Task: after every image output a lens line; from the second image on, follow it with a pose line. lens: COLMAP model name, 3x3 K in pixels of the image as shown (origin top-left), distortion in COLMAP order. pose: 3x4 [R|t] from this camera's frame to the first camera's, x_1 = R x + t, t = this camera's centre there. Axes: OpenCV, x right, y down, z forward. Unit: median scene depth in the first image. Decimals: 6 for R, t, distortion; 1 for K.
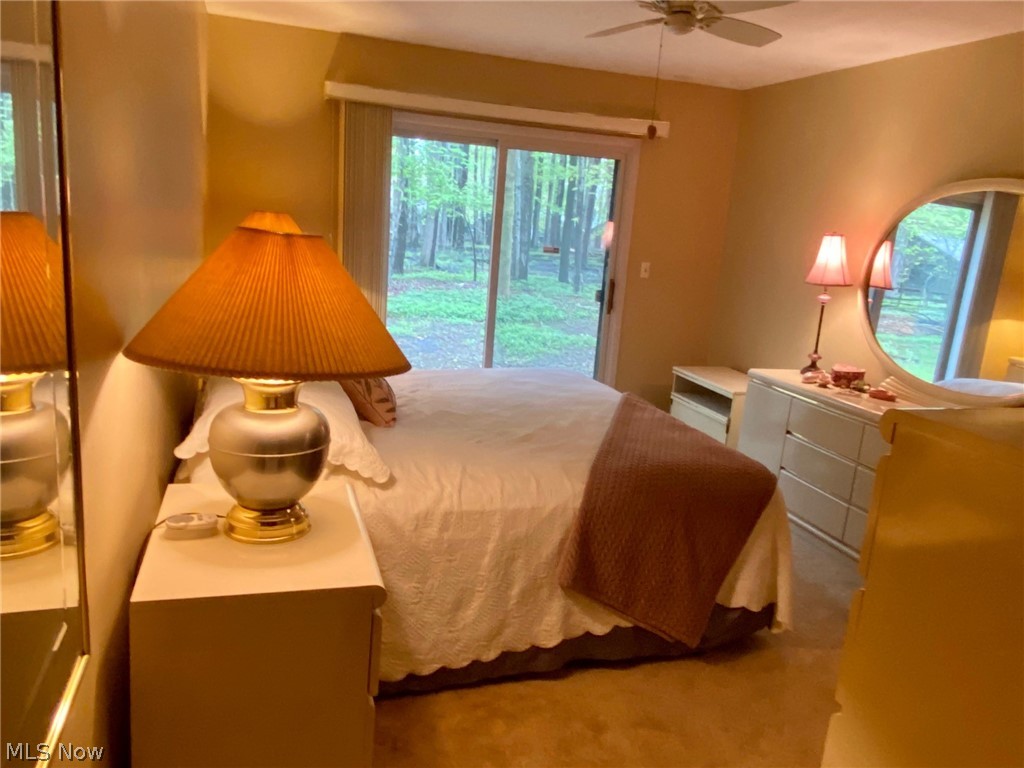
lens RADIAL K [[751.5, 0, 512.0], [0, 751.5, 384.0], [0, 0, 1]] dist [0.066741, -0.082971]
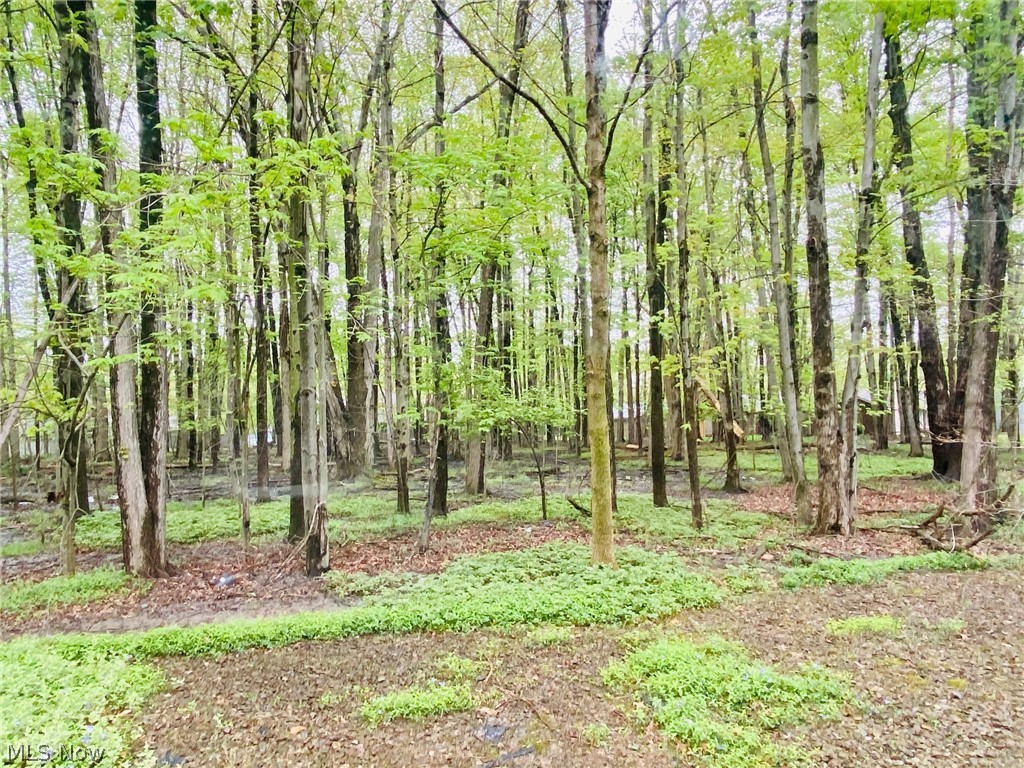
lens RADIAL K [[751.5, 0, 512.0], [0, 751.5, 384.0], [0, 0, 1]] dist [0.066741, -0.082971]
pose [[0.994401, -0.095764, -0.044671, -0.034791], [0.081311, 0.963429, -0.255329, -0.076884], [0.067488, 0.250267, 0.965822, 0.256217]]
